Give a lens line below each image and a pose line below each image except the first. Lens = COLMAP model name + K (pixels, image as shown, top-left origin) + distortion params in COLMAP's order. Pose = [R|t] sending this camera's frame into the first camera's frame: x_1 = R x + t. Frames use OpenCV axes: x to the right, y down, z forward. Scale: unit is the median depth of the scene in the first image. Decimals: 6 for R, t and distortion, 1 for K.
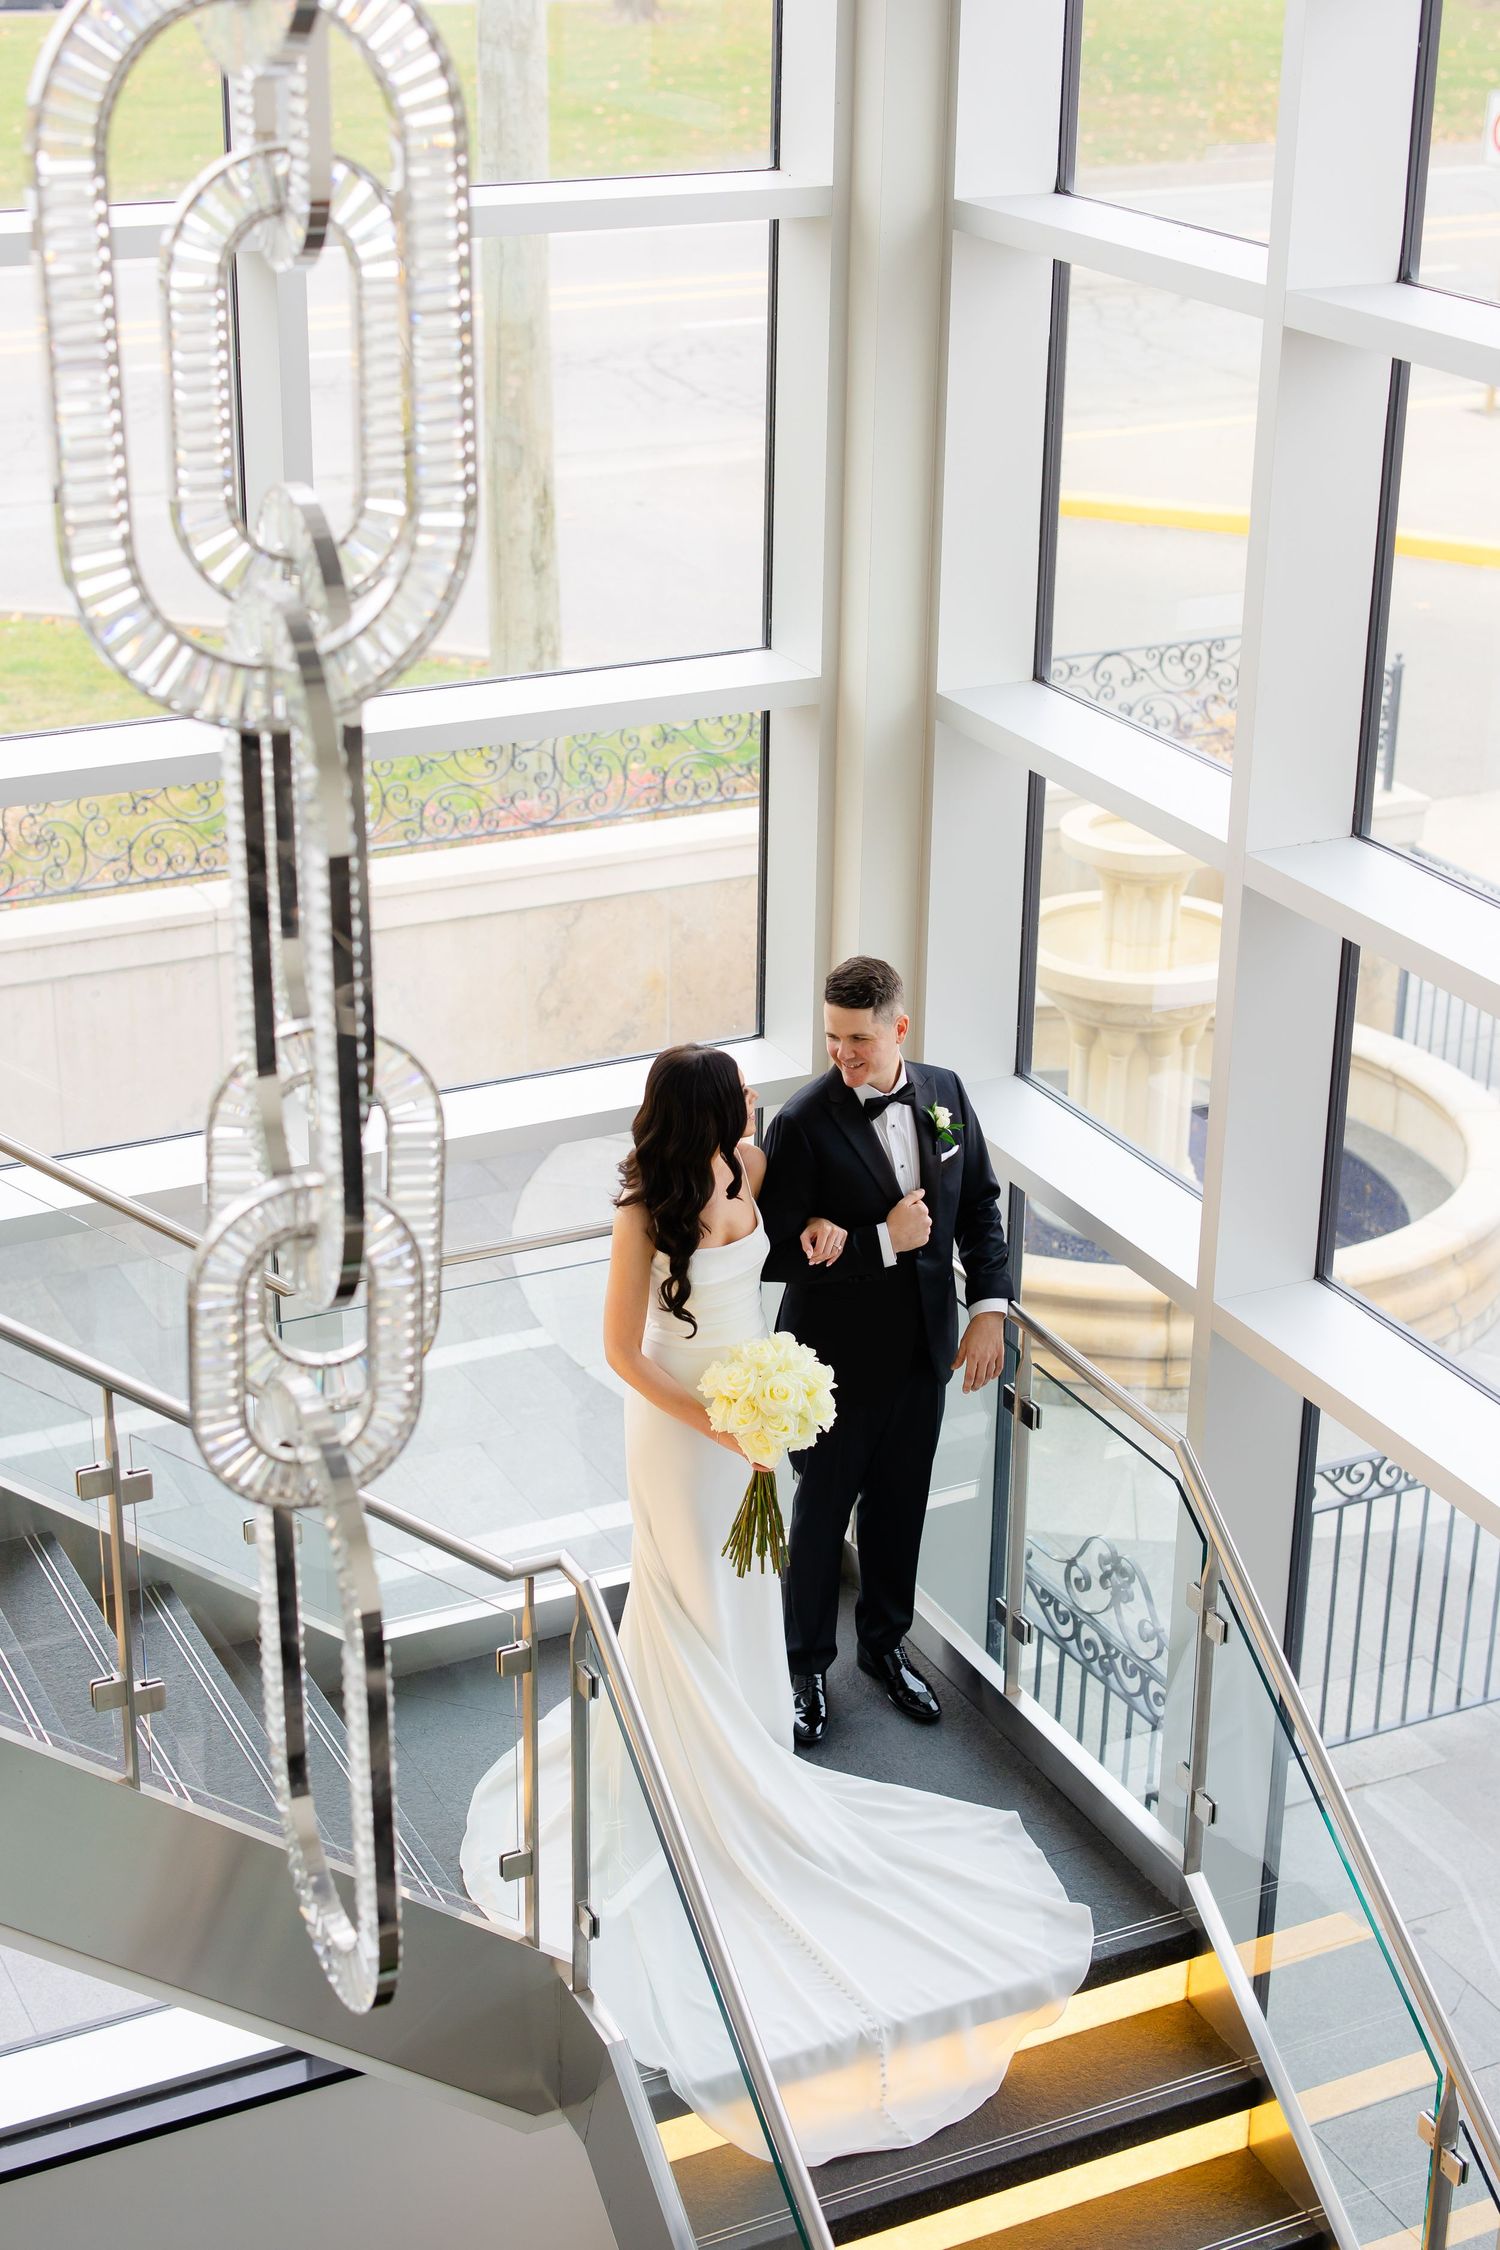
lens RADIAL K [[3507.2, 0, 704.2], [0, 3507.2, 1053.6], [0, 0, 1]] dist [0.019689, 0.010056]
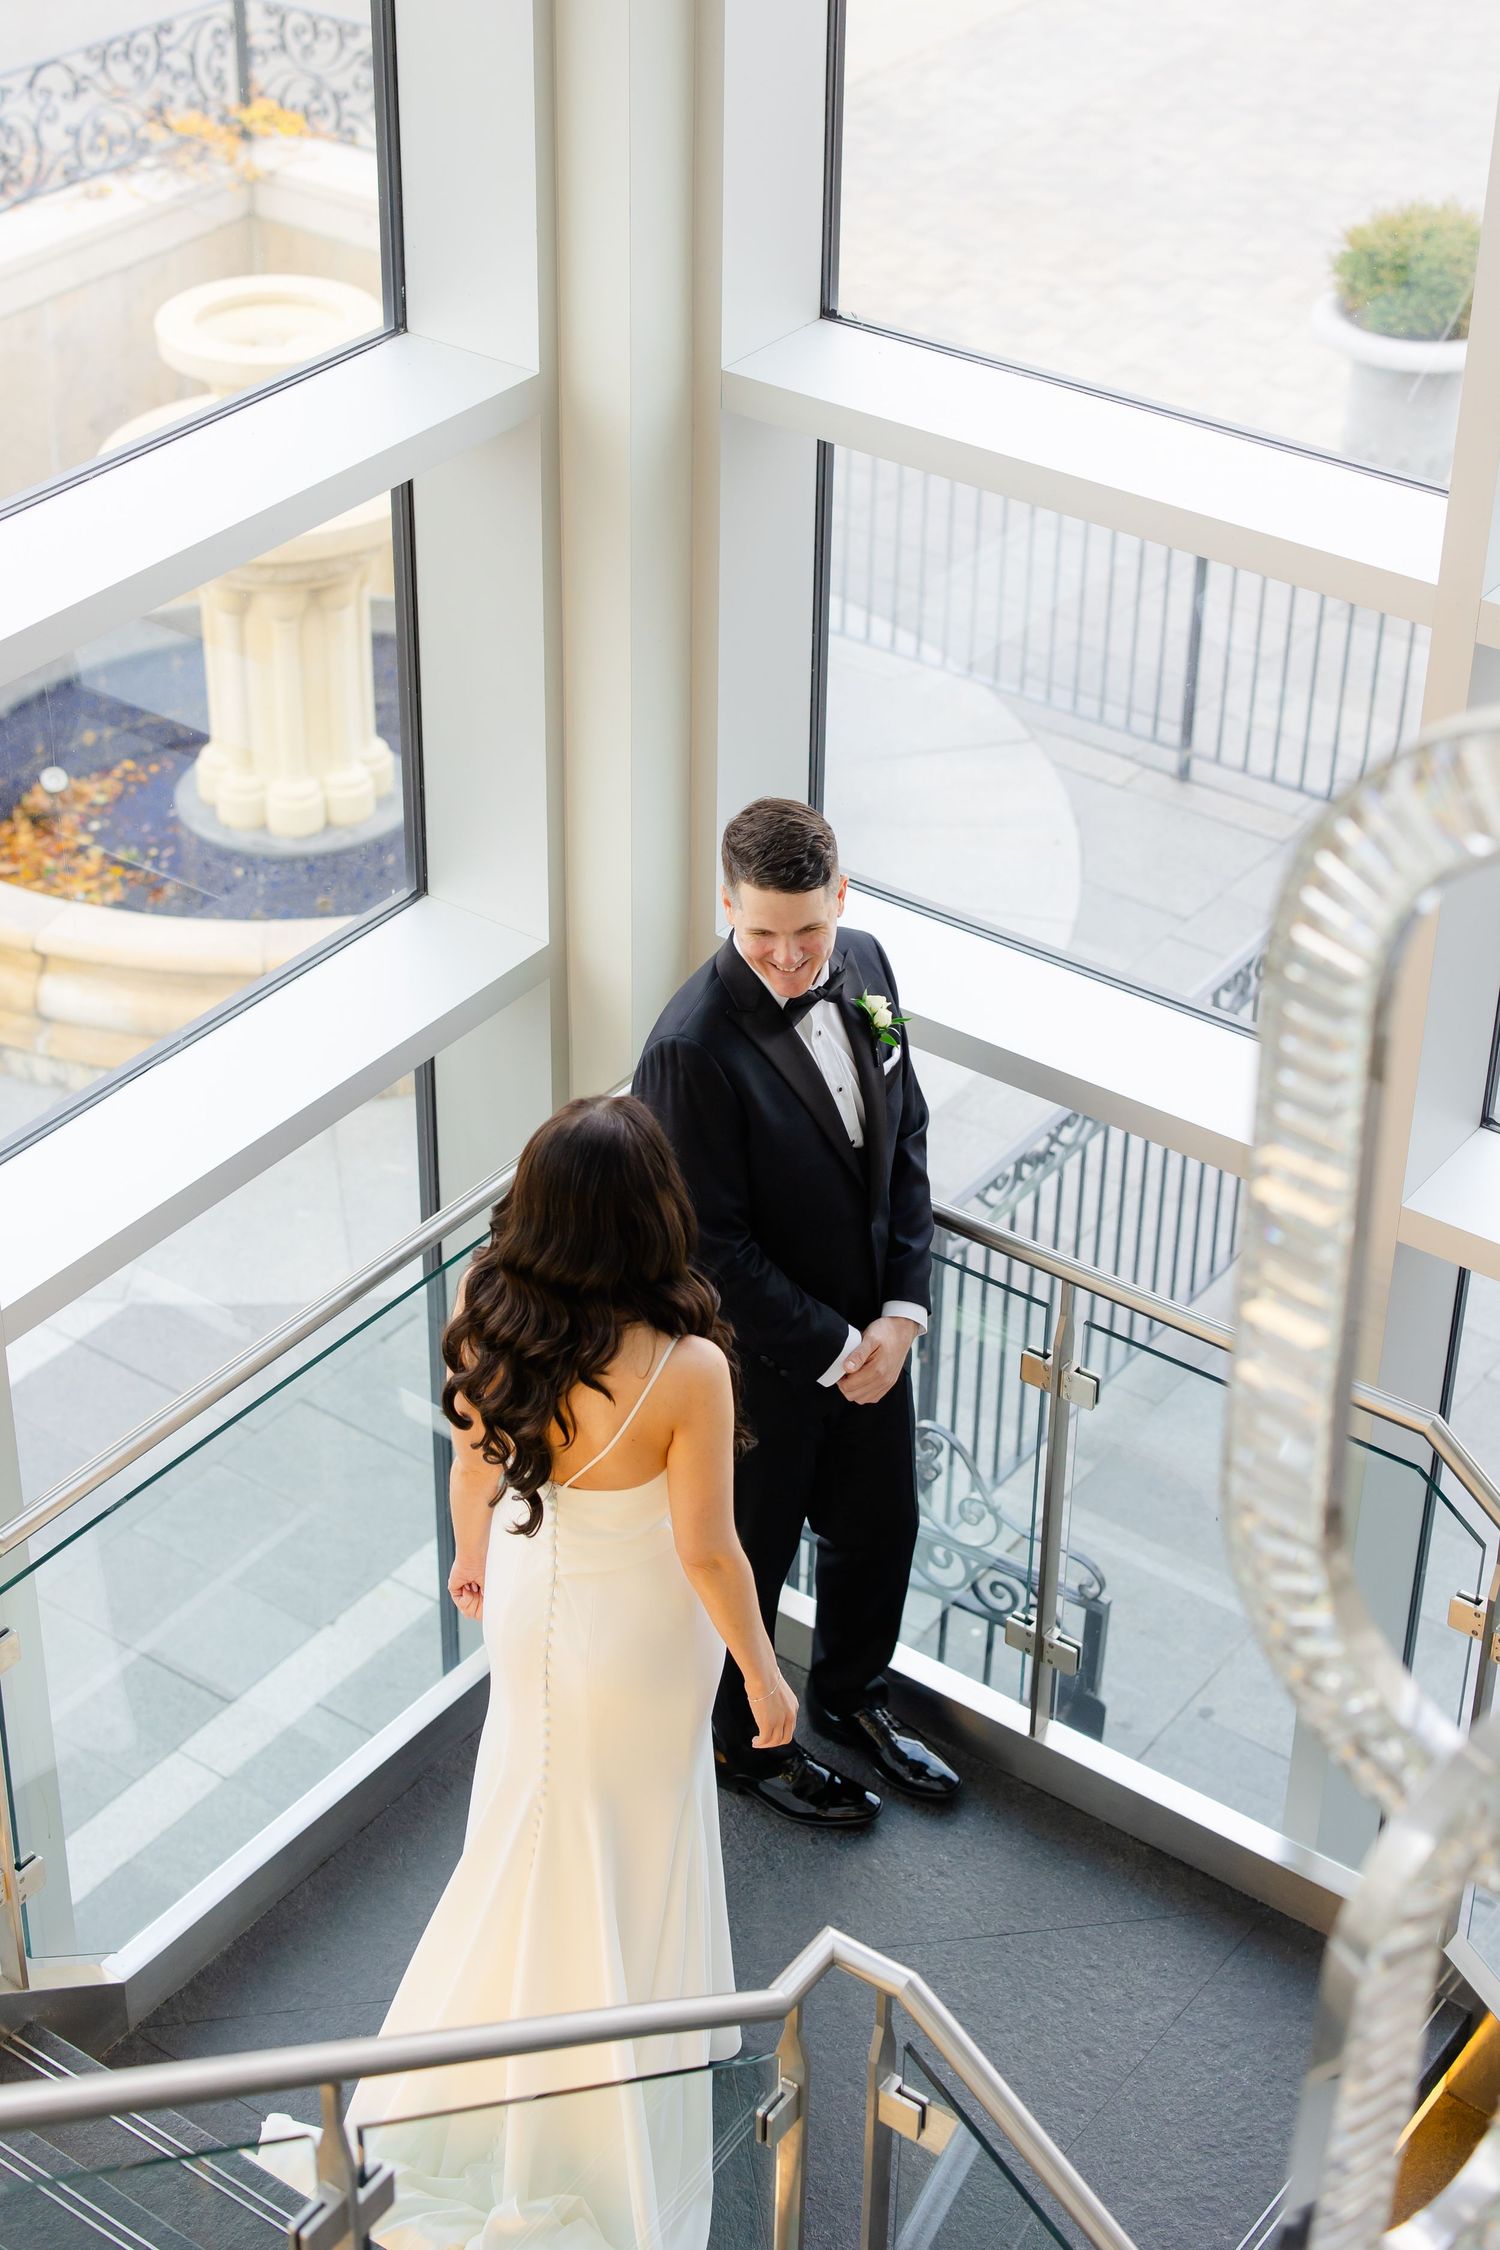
lens RADIAL K [[3714.1, 0, 801.6], [0, 3714.1, 965.0], [0, 0, 1]] dist [0.020904, 0.037315]
pose [[0.874972, -0.249550, 0.414908, -0.121923], [0.169437, 0.960574, 0.220429, -0.076212], [-0.453558, -0.122568, 0.882758, 0.194723]]
